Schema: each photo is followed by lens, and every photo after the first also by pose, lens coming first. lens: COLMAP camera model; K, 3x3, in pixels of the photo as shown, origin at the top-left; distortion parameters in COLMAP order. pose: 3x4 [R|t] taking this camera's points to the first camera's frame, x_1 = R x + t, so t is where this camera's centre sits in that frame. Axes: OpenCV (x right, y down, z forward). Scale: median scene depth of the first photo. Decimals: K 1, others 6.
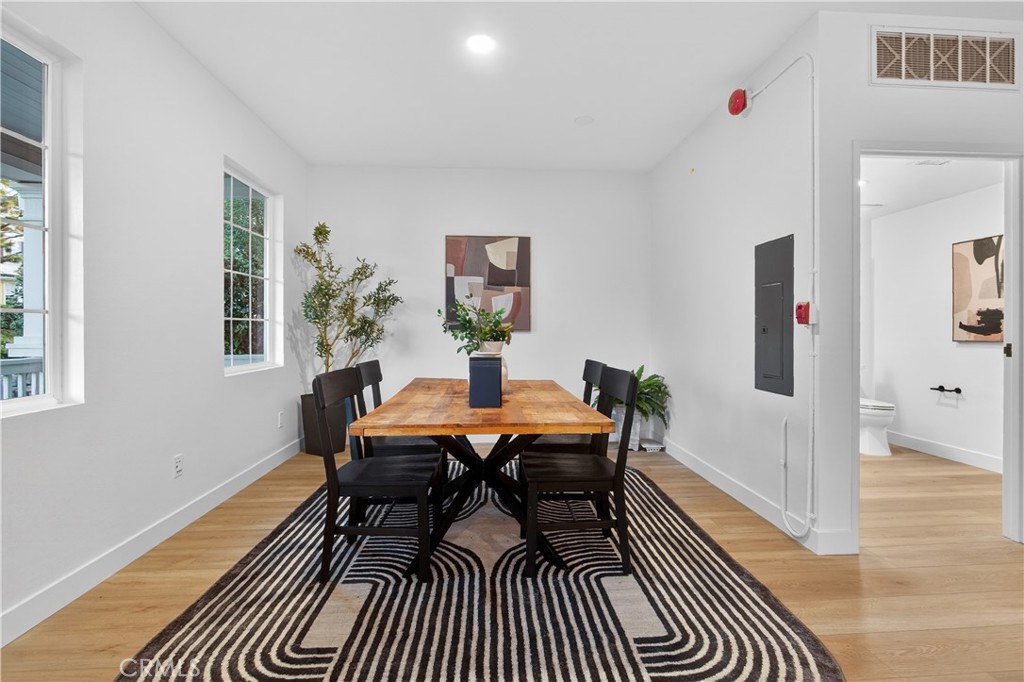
lens RADIAL K [[492.7, 0, 515.2], [0, 492.7, 335.8], [0, 0, 1]] dist [-0.007787, -0.000804]
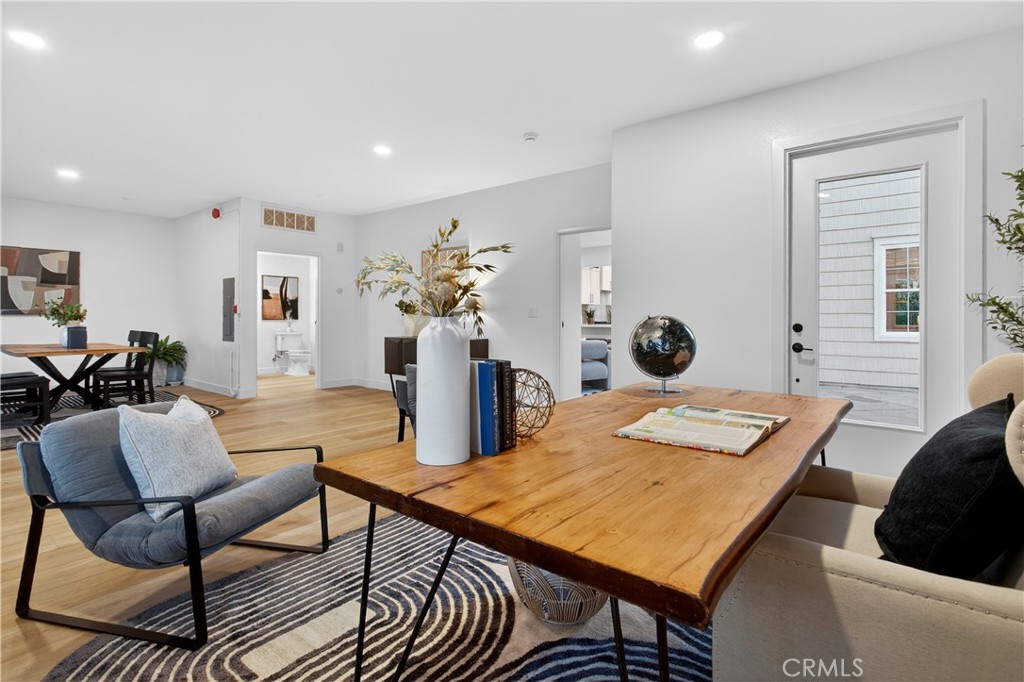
lens RADIAL K [[492.7, 0, 519.8], [0, 492.7, 316.3], [0, 0, 1]] dist [-0.007787, -0.000804]
pose [[0.665438, 0.002610, 0.746449, -0.294961], [0.003691, 0.999970, -0.006786, 0.013056], [-0.746444, 0.007271, 0.665408, -1.532443]]
